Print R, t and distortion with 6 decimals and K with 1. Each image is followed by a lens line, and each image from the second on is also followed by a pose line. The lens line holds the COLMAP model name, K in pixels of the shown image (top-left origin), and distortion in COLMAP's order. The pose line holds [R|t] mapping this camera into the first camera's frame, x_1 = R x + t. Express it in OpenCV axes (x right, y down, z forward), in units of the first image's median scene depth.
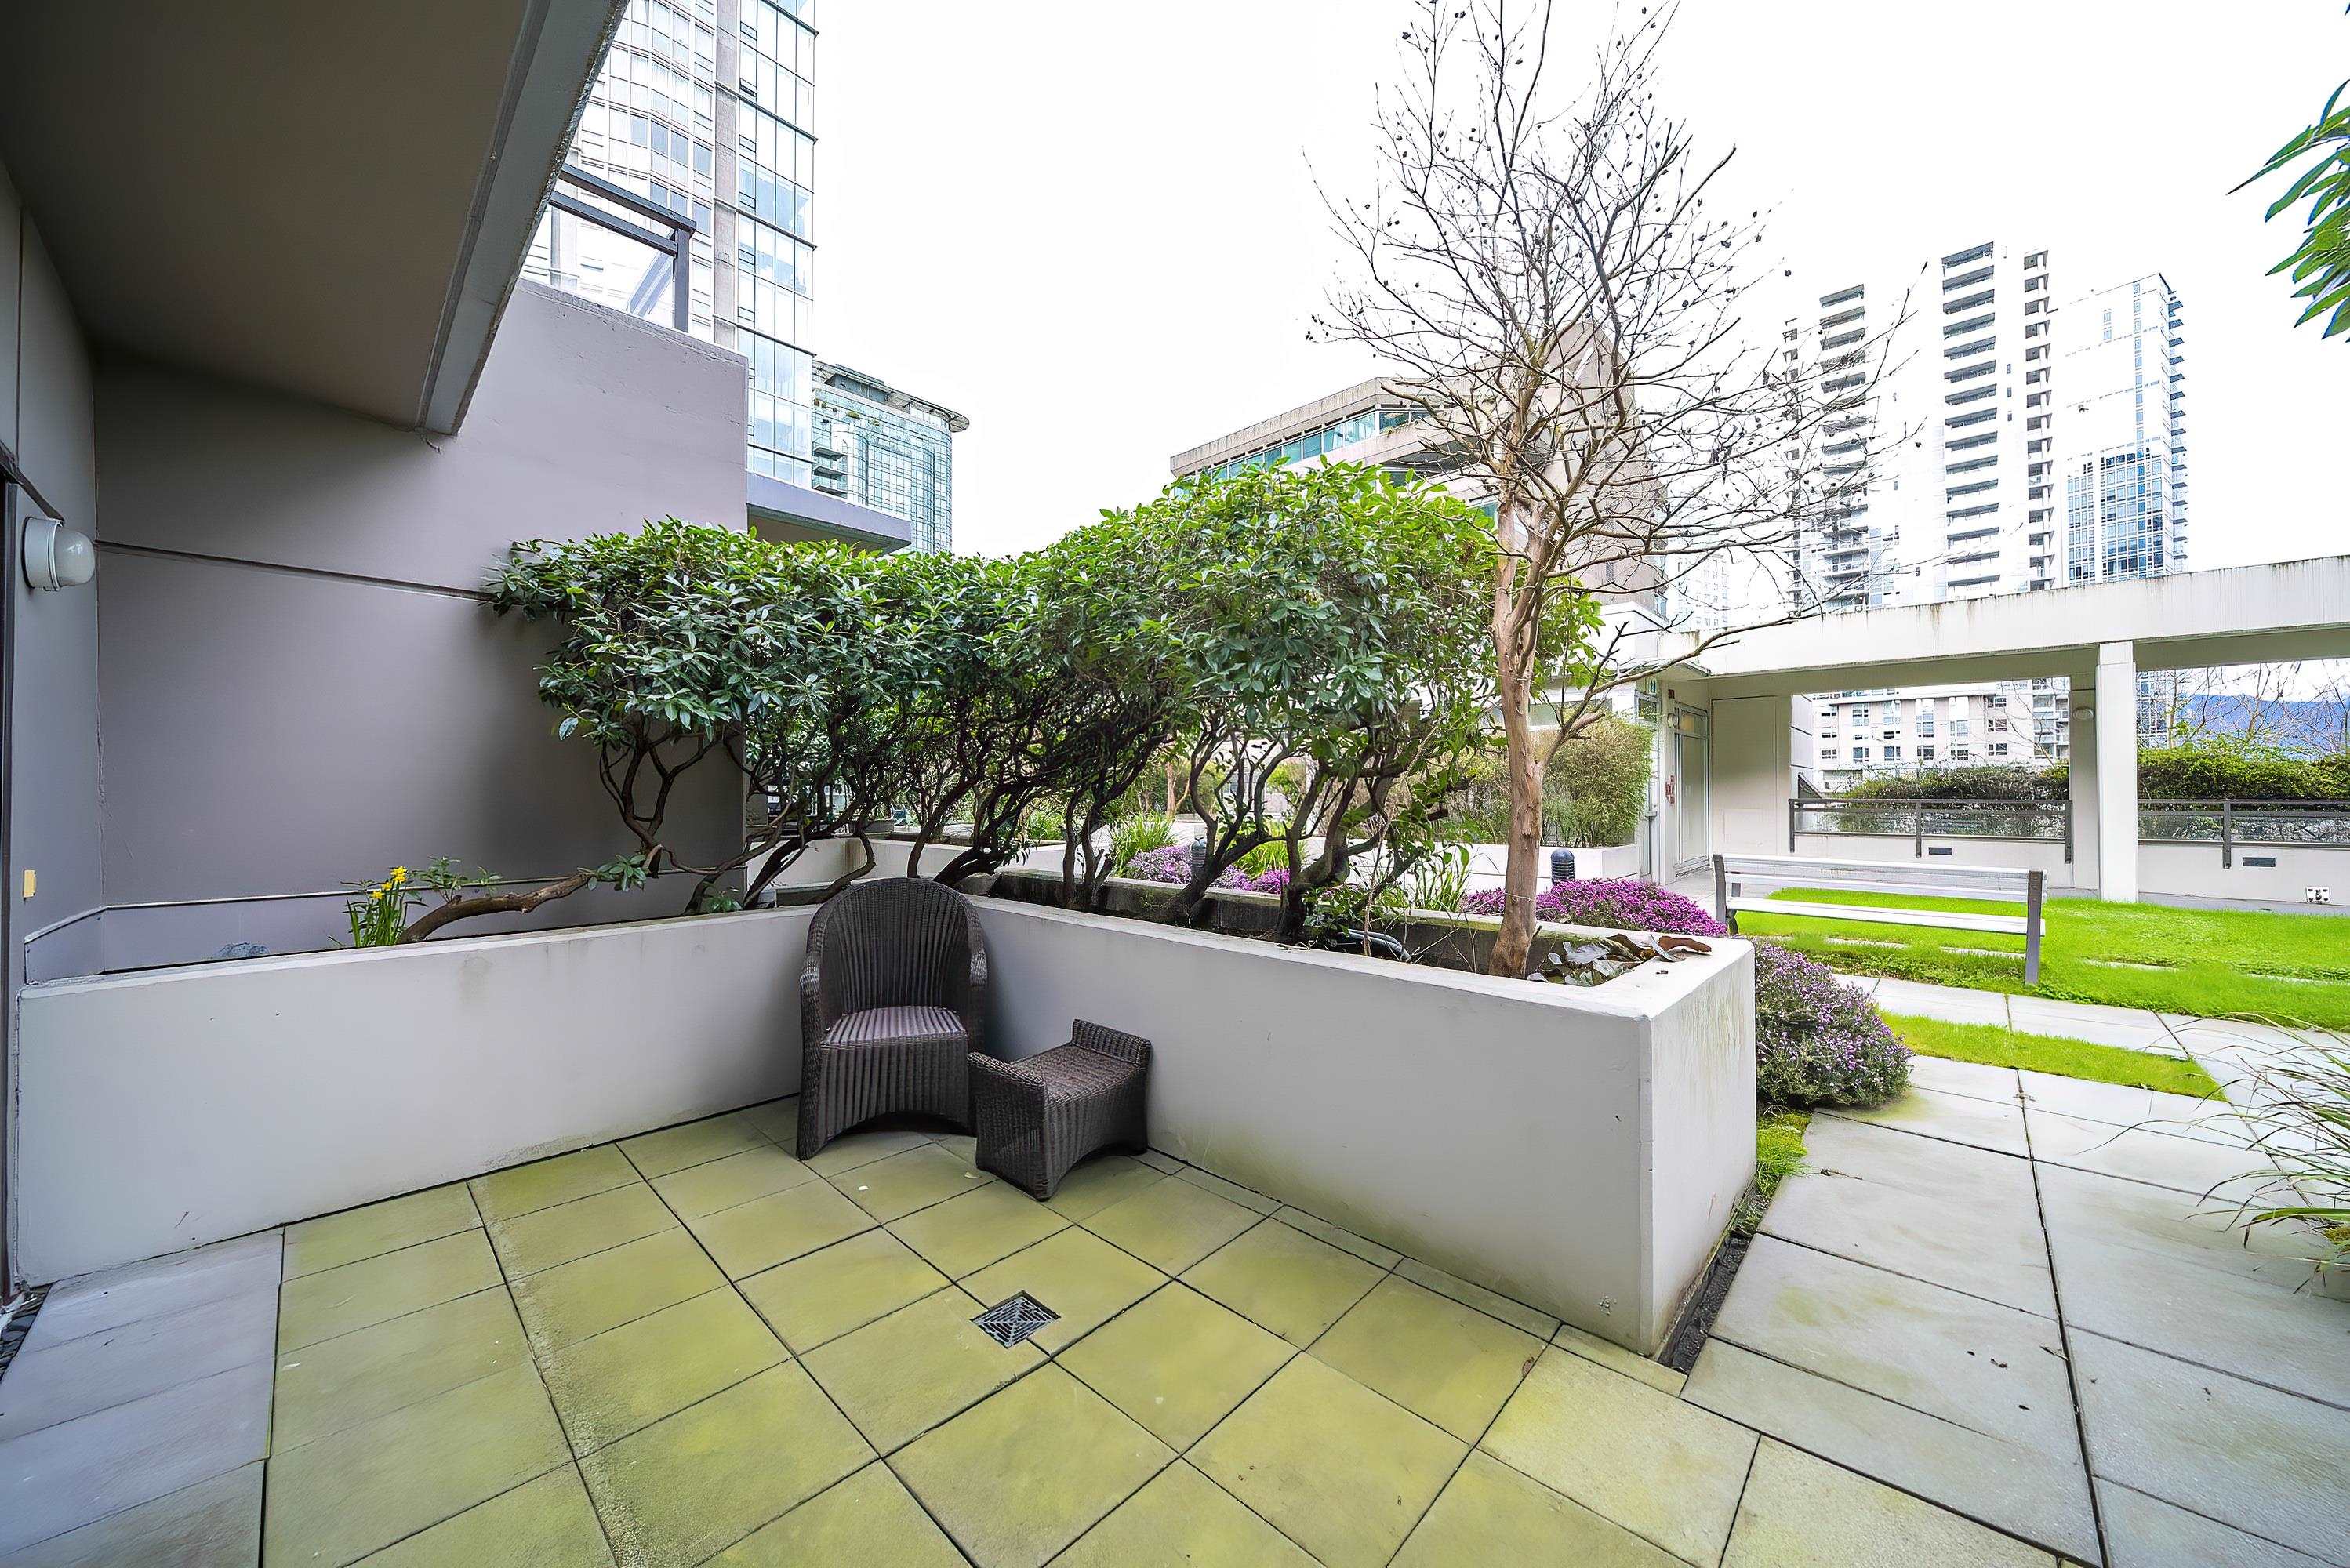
lens RADIAL K [[815.9, 0, 1181.0], [0, 815.9, 788.9], [0, 0, 1]] dist [-0.000381, -0.002211]
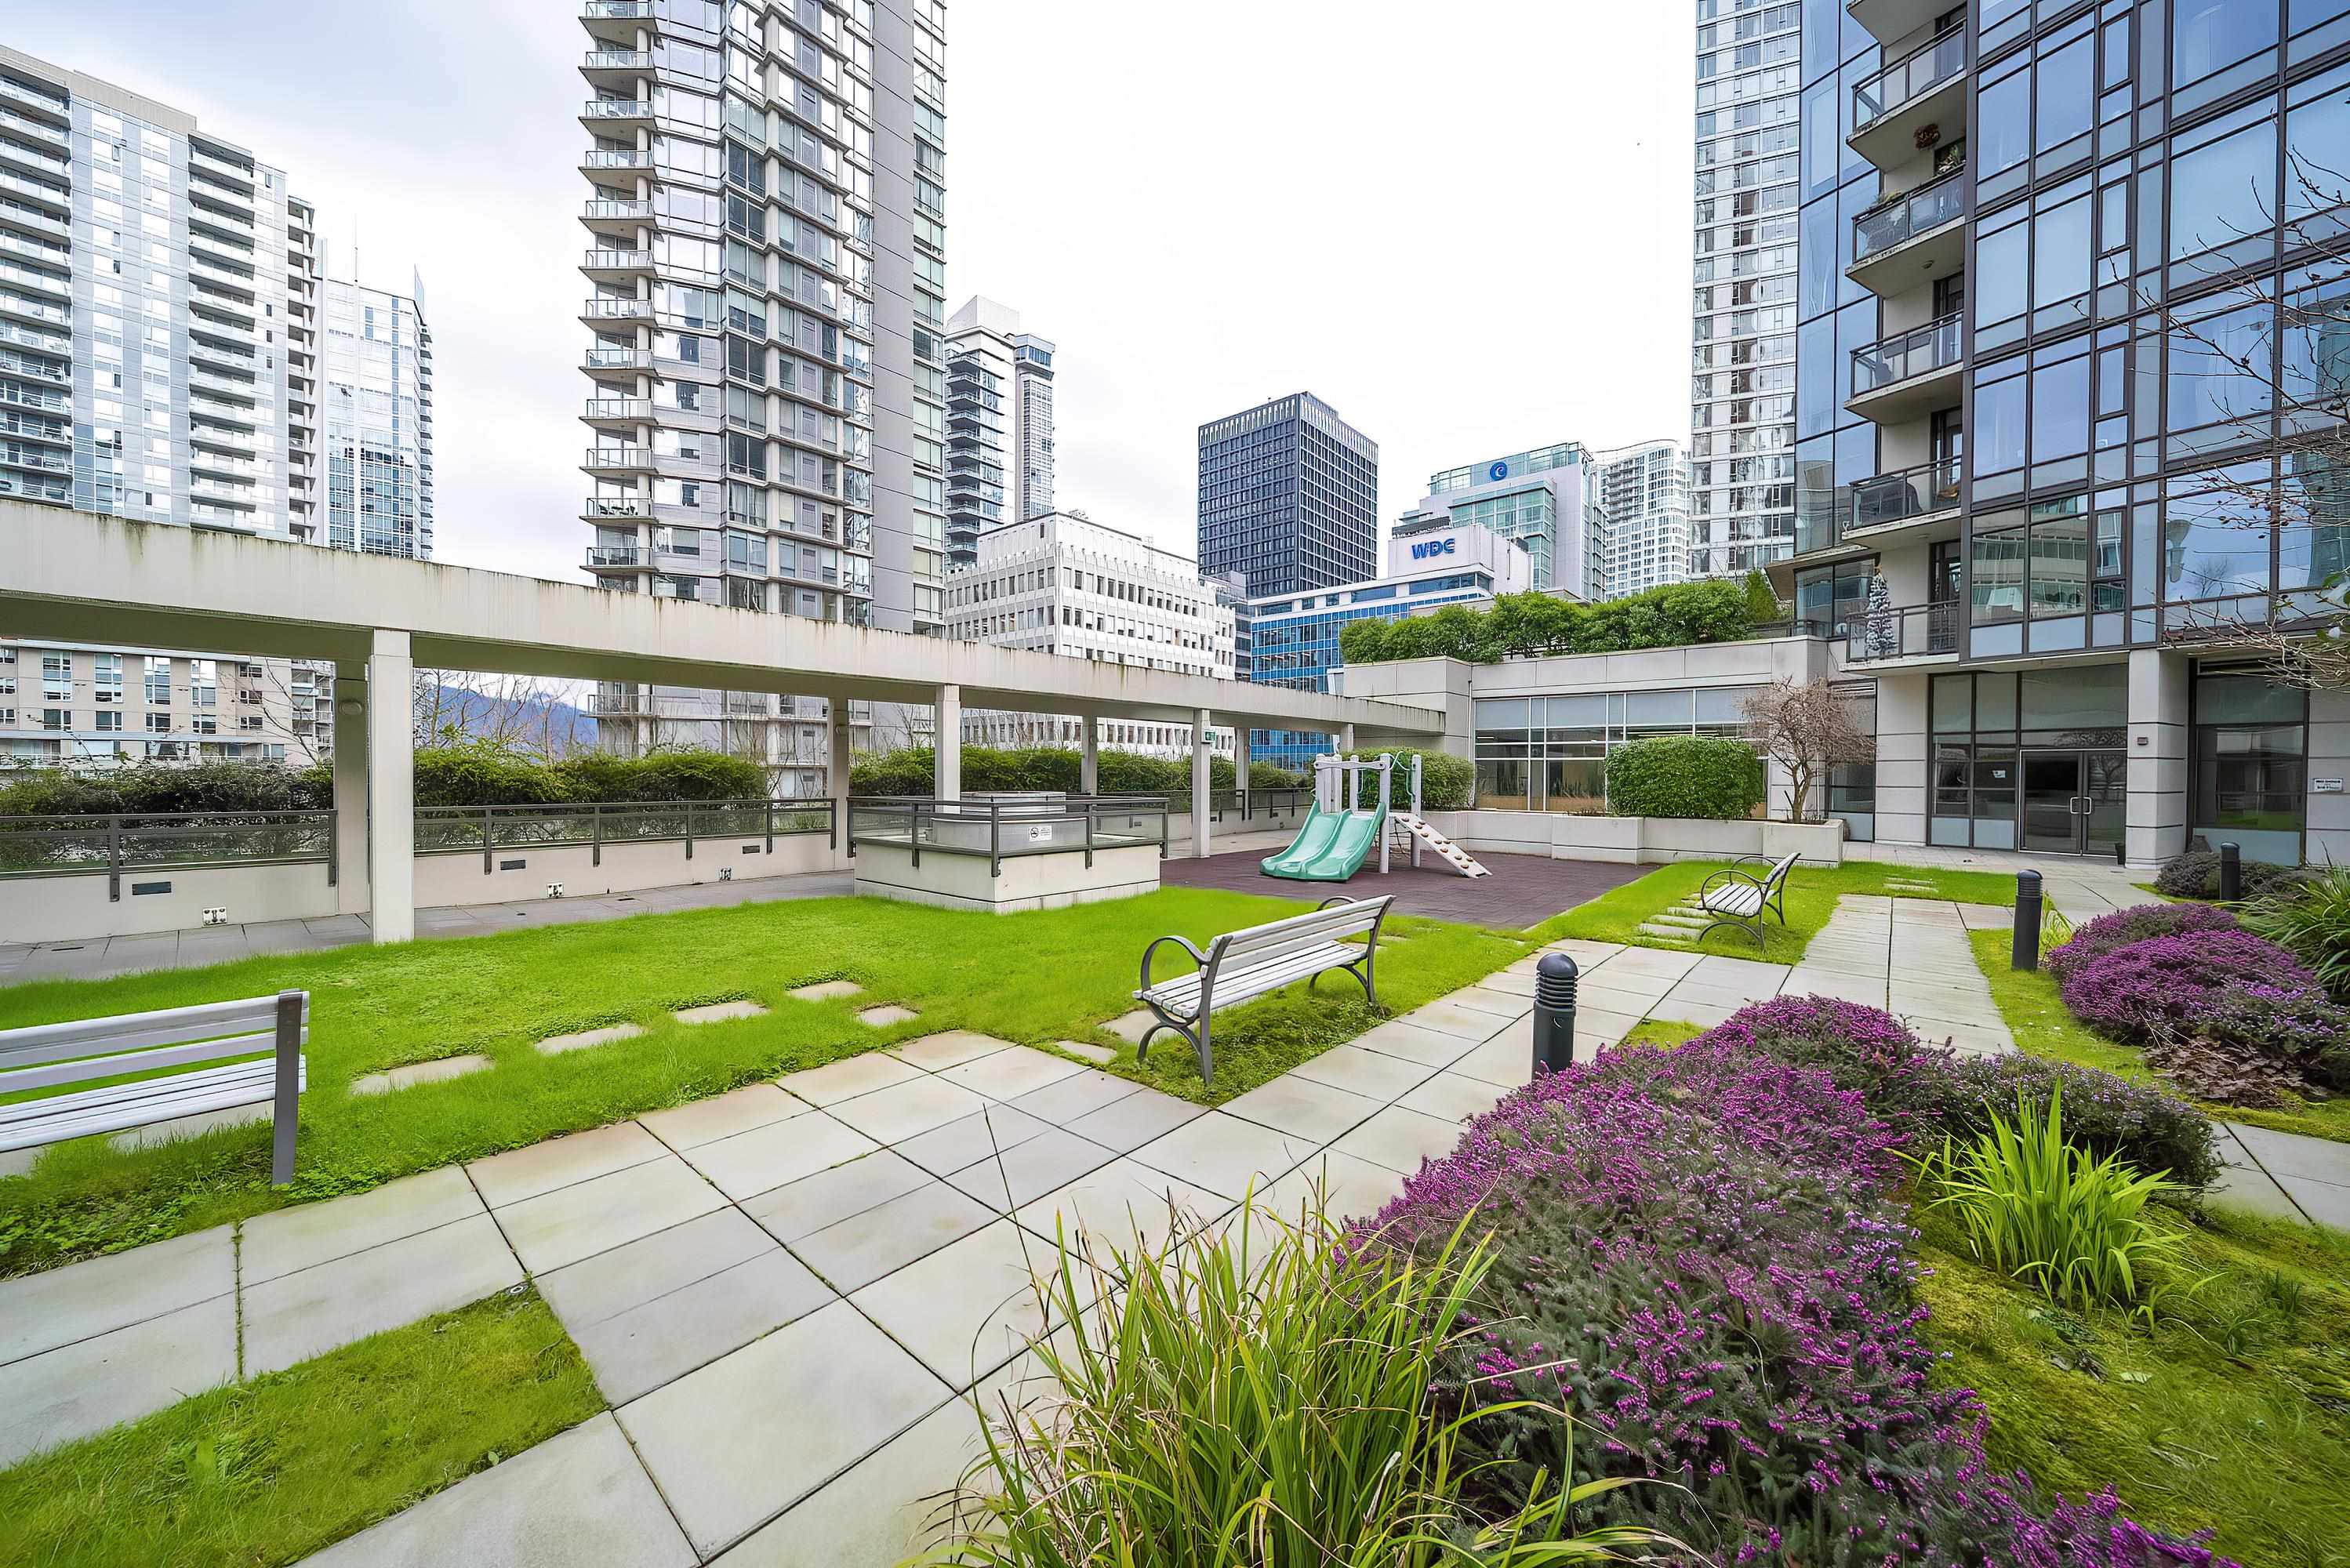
lens RADIAL K [[829.7, 0, 1178.7], [0, 829.7, 776.5], [0, 0, 1]] dist [-0.001182, -0.000281]
pose [[-0.057655, -0.003929, 0.998329, 0.138986], [-0.010222, 0.999942, 0.003345, -0.022276], [-0.998284, -0.010012, -0.057692, 0.131976]]
